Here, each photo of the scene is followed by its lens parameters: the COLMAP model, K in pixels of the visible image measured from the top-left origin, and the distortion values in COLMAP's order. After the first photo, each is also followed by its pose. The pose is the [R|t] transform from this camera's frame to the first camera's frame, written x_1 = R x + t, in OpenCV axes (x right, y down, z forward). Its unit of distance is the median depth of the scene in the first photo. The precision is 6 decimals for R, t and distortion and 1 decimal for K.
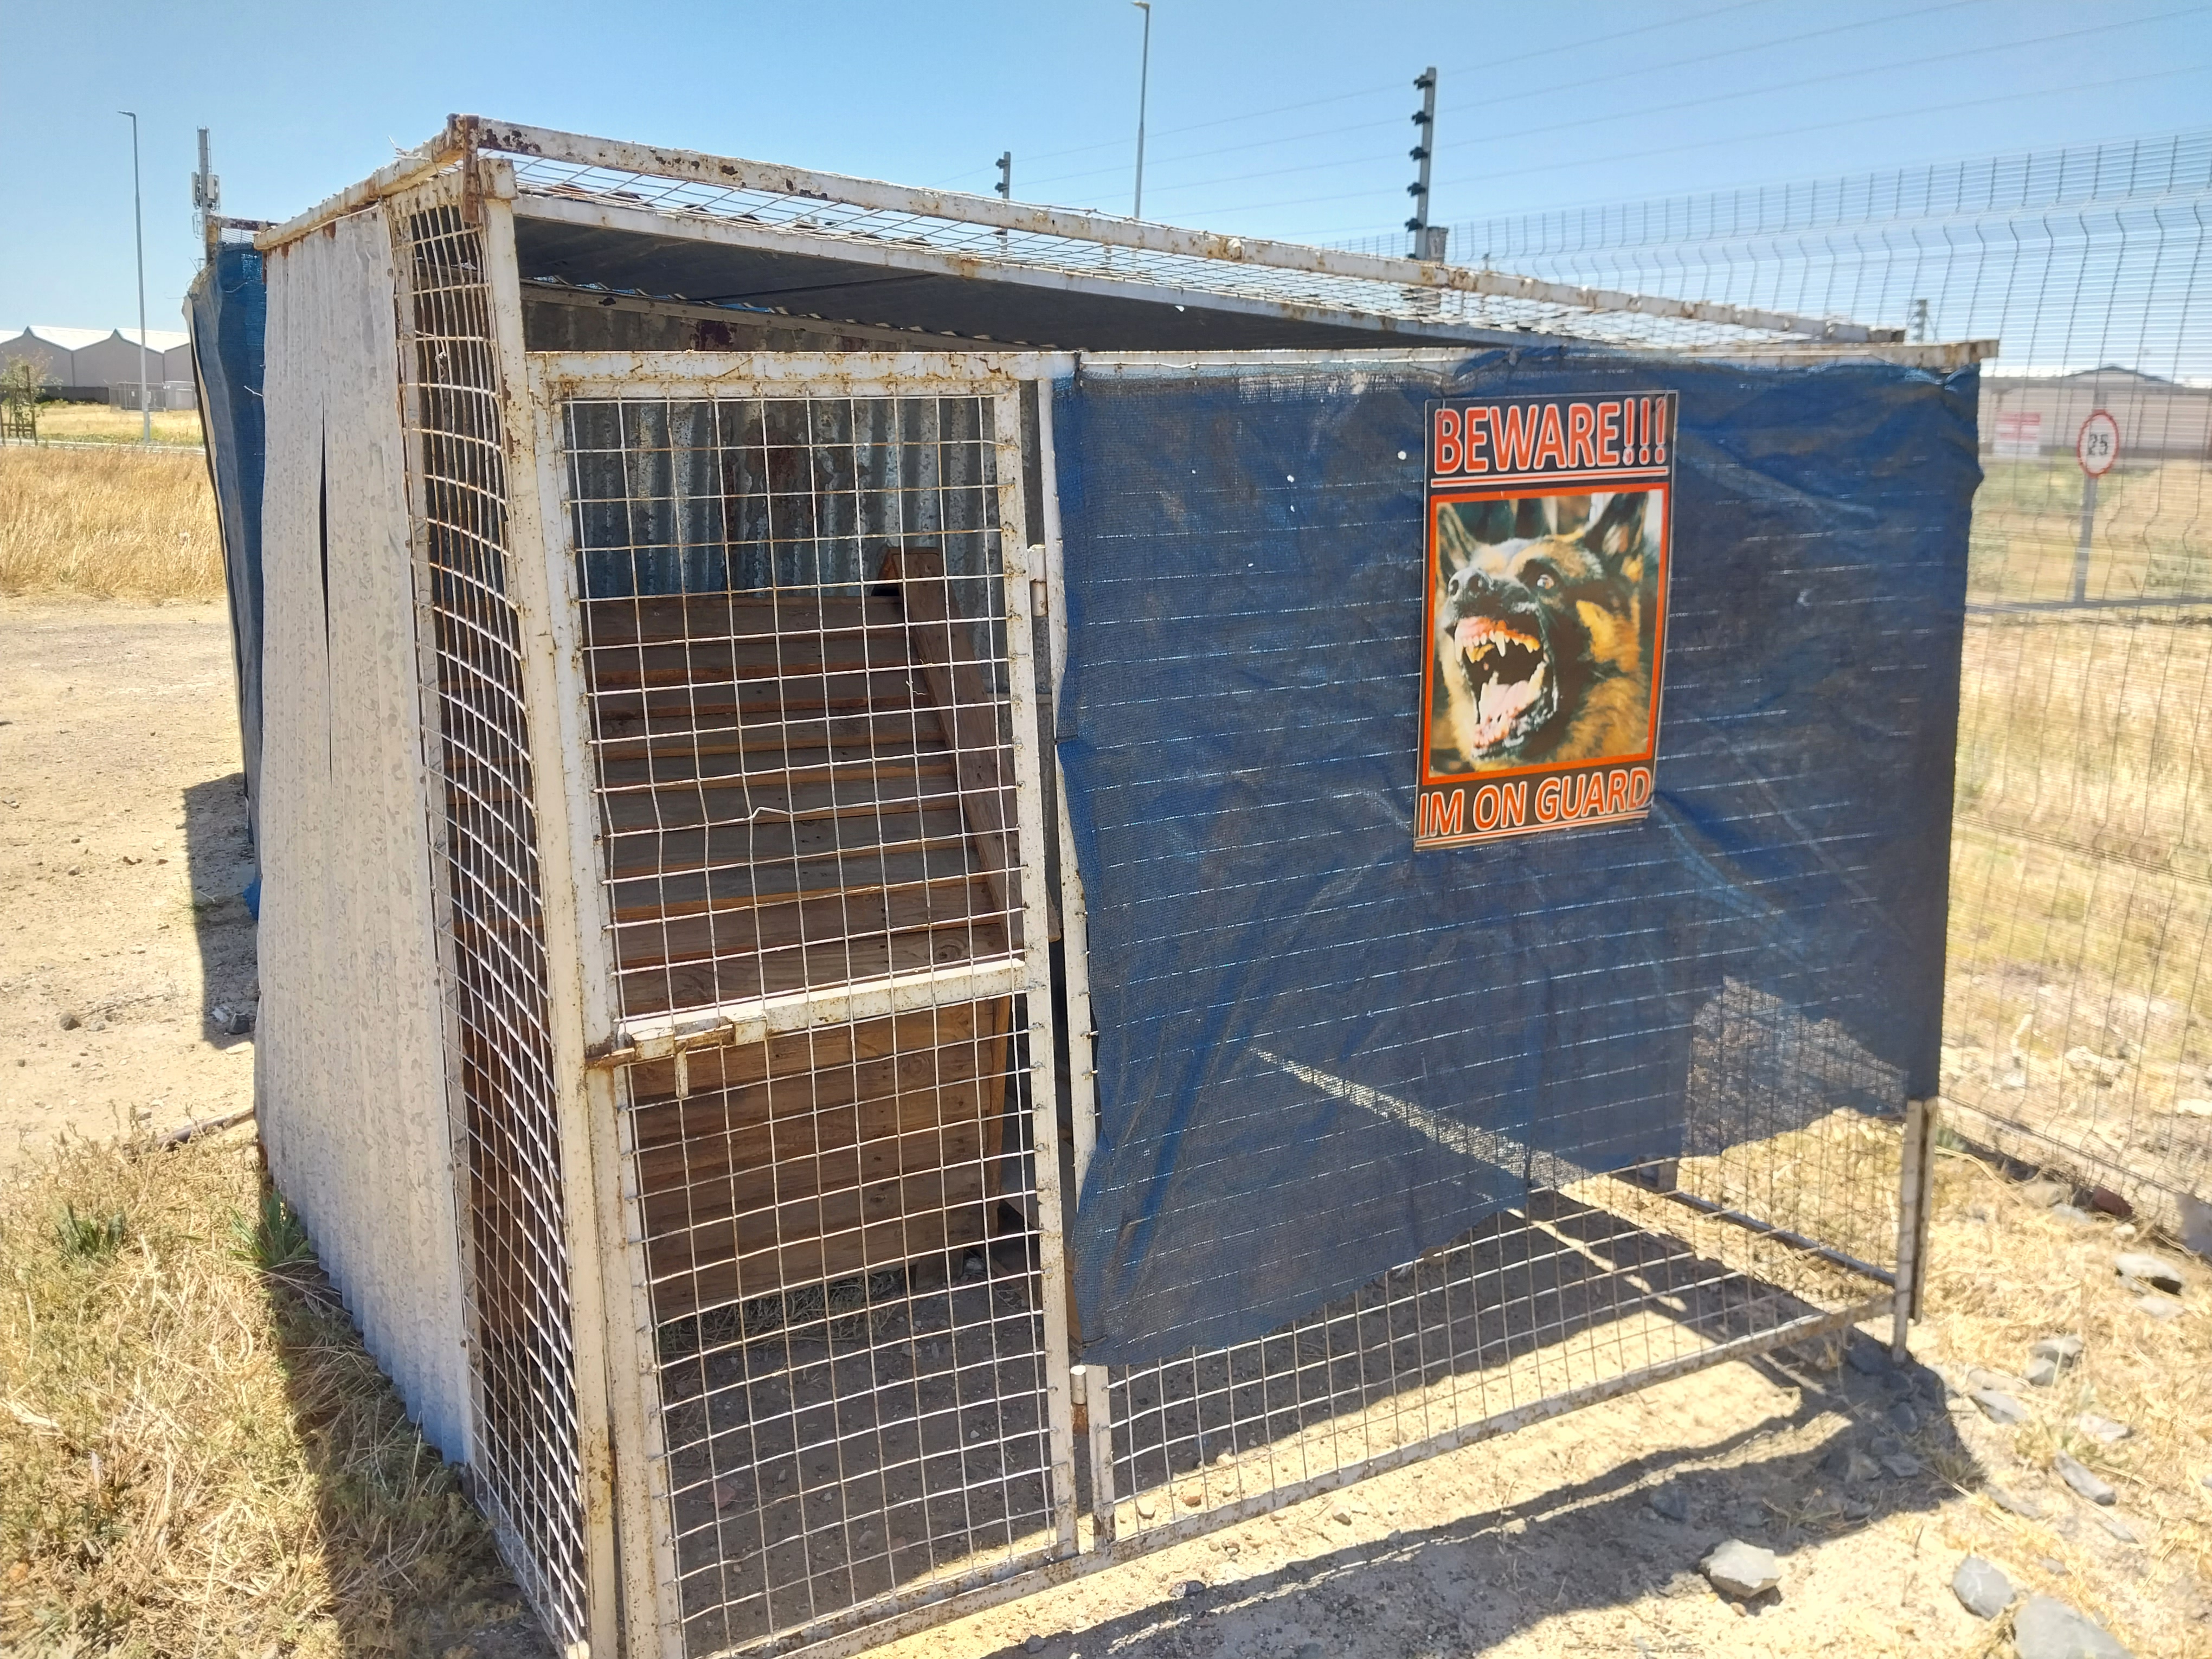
lens RADIAL K [[1839.4, 0, 1078.3], [0, 1839.4, 832.2], [0, 0, 1]] dist [0.061009, -0.077112]
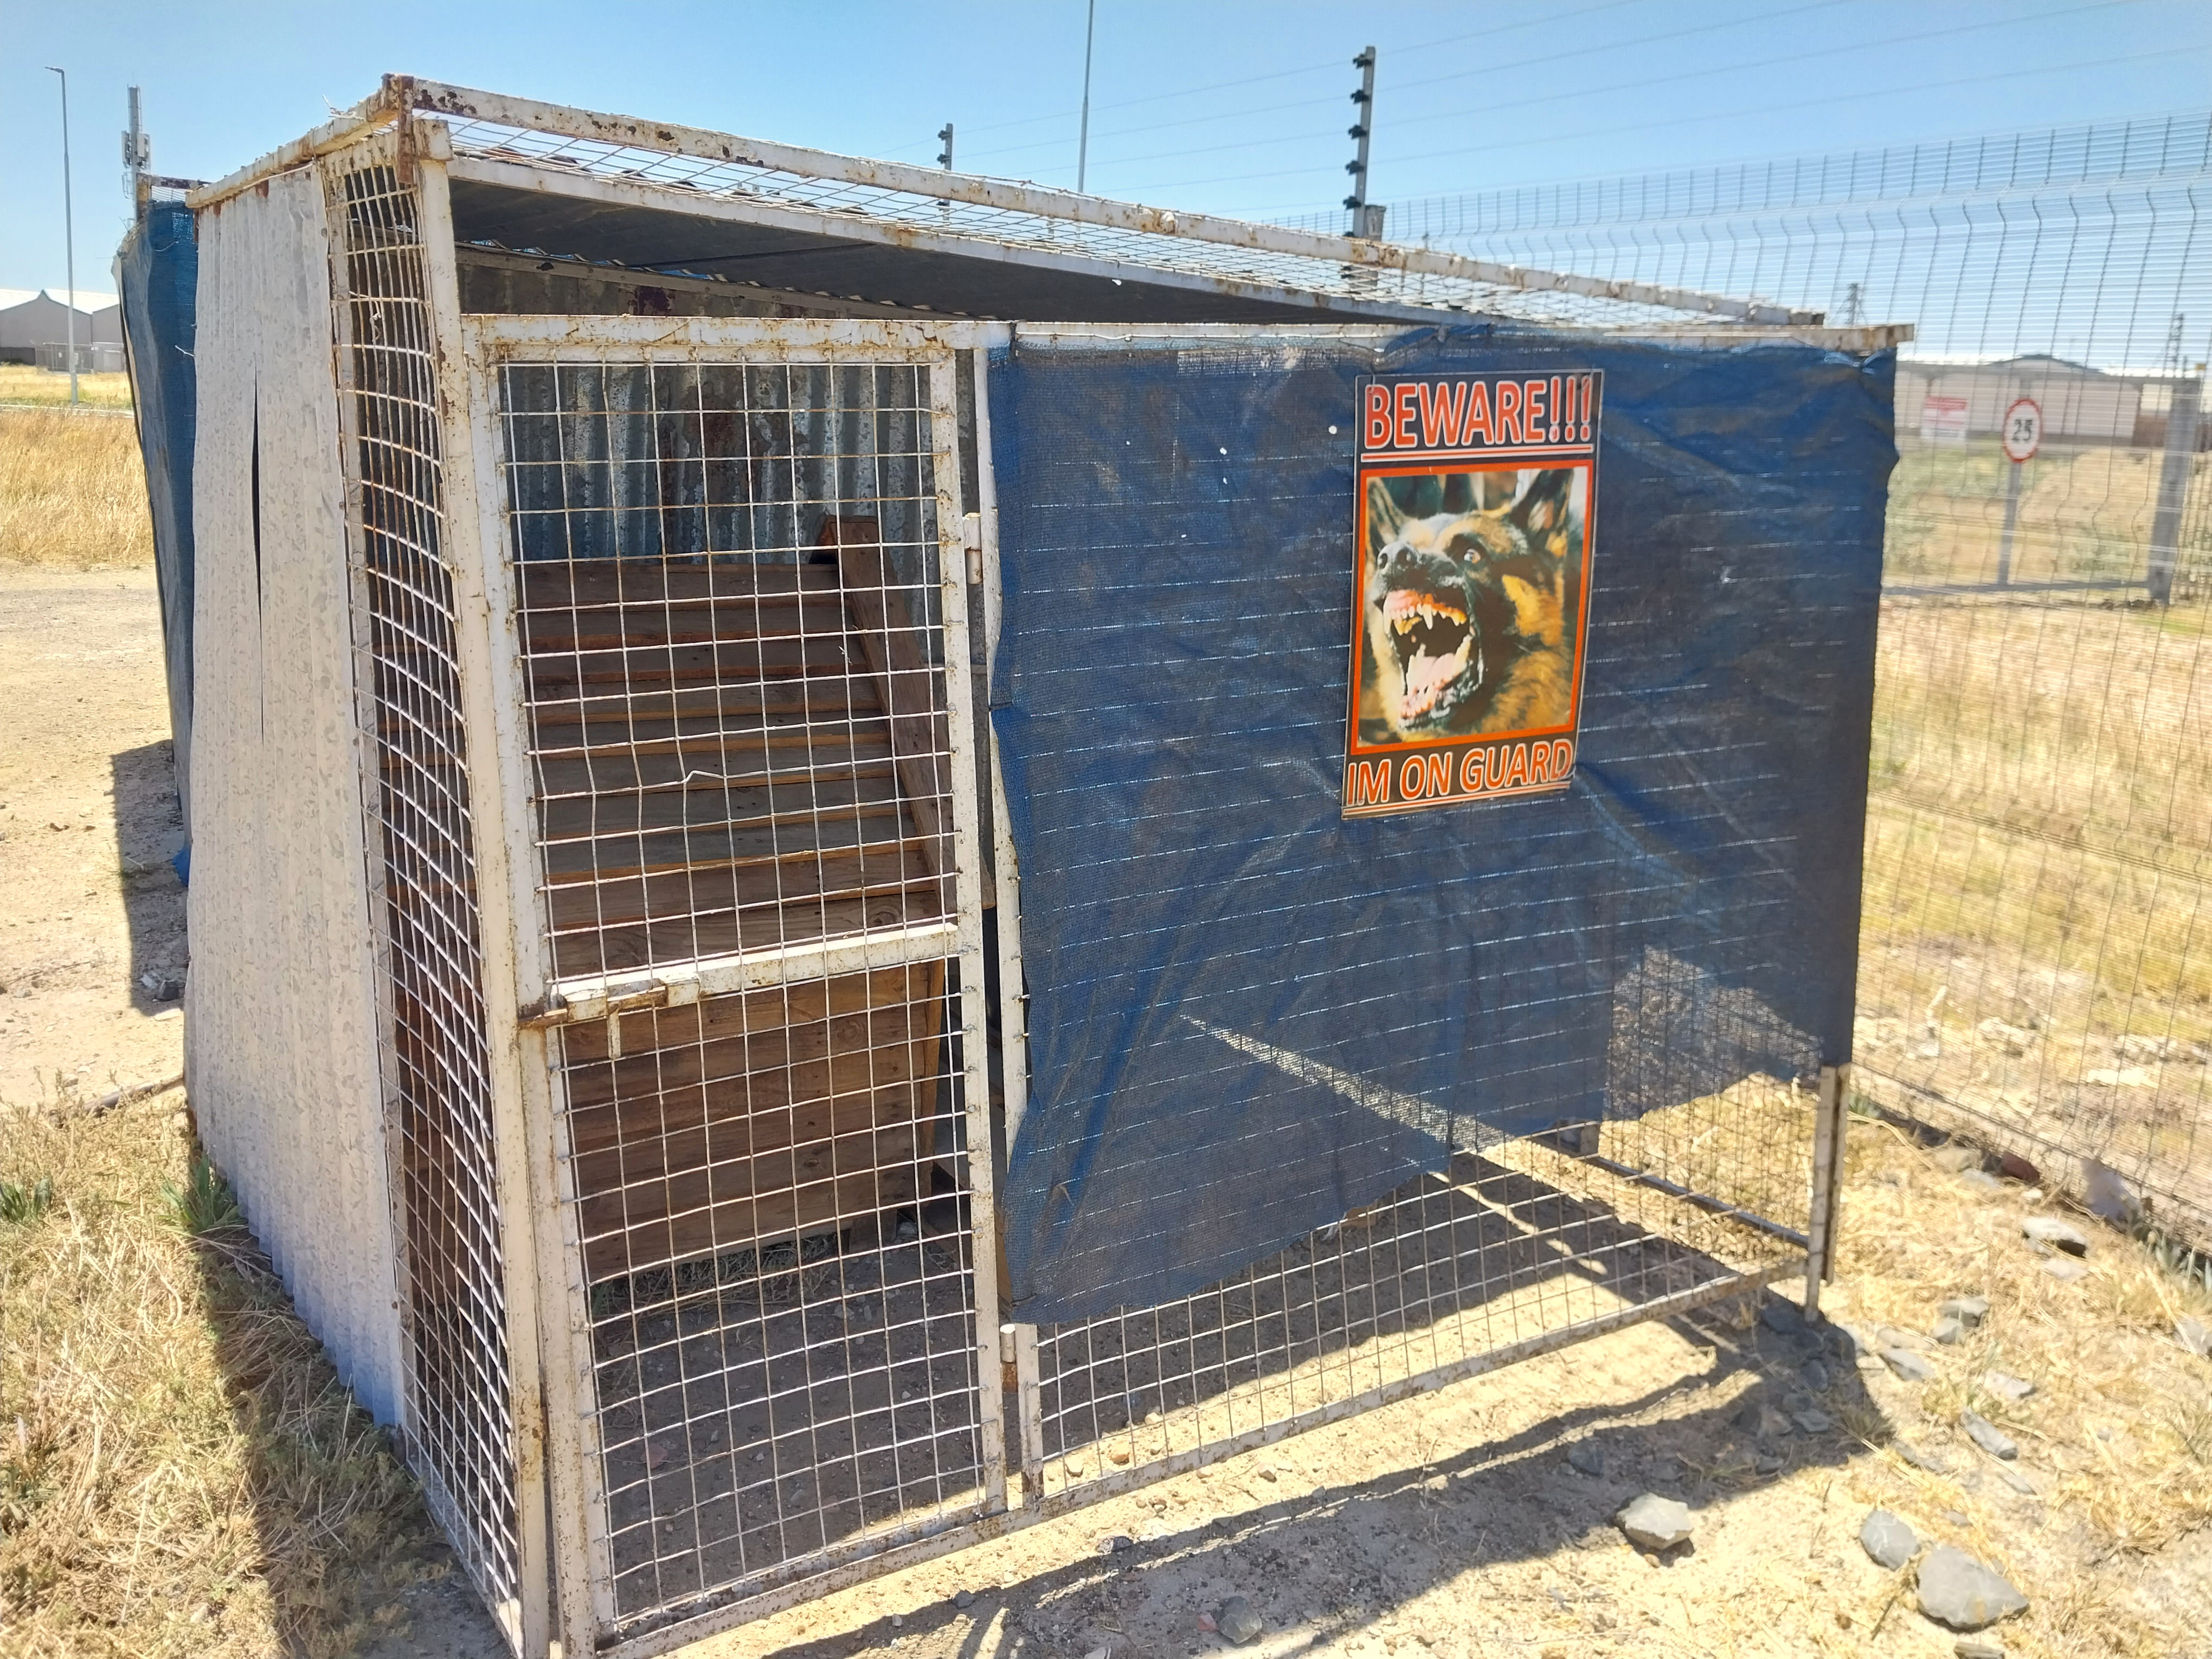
lens RADIAL K [[1839.2, 0, 1073.6], [0, 1839.2, 819.5], [0, 0, 1]] dist [0.062089, -0.082965]
pose [[0.999556, 0.005762, 0.029225, 0.004233], [-0.005954, 0.999961, 0.006495, 0.004470], [-0.029187, -0.006666, 0.999552, -0.011319]]
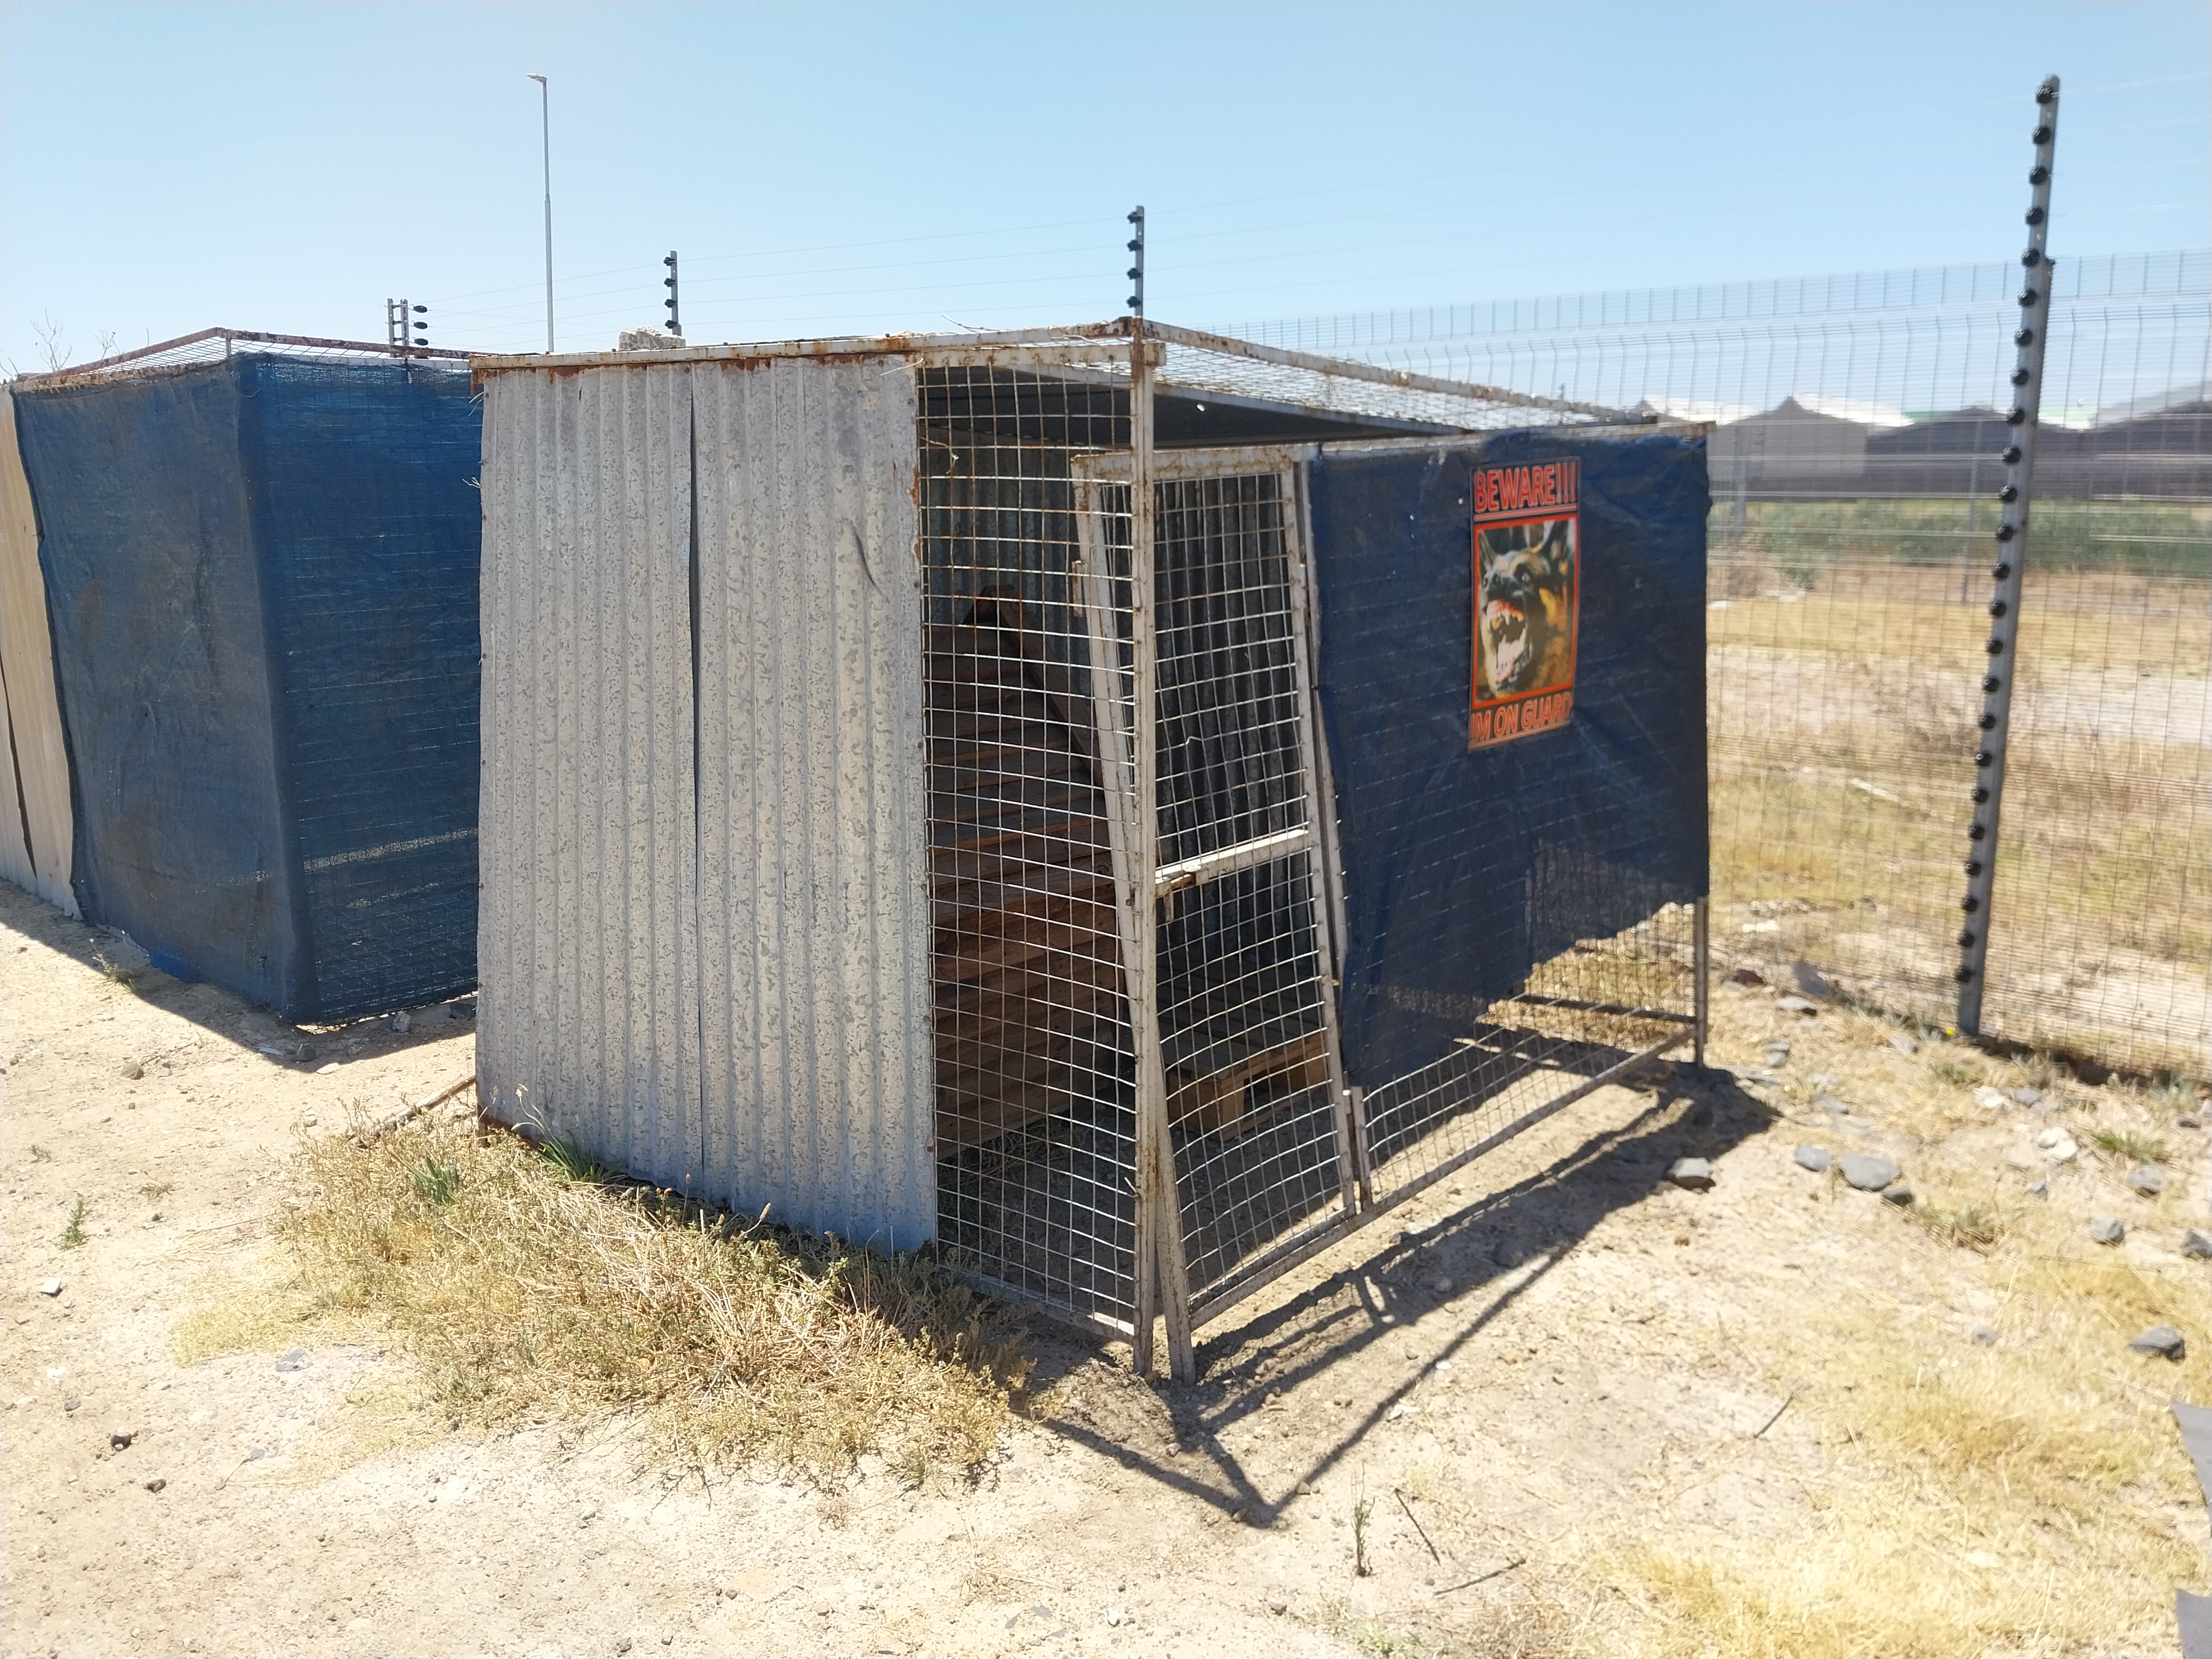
lens RADIAL K [[1880.8, 0, 1106.0], [0, 1880.8, 829.5], [0, 0, 1]] dist [0.099965, -0.229242]
pose [[0.930966, -0.092158, 0.353283, -0.686745], [0.105045, 0.994315, -0.017436, 0.072606], [-0.349668, 0.053343, 0.935354, -0.396650]]
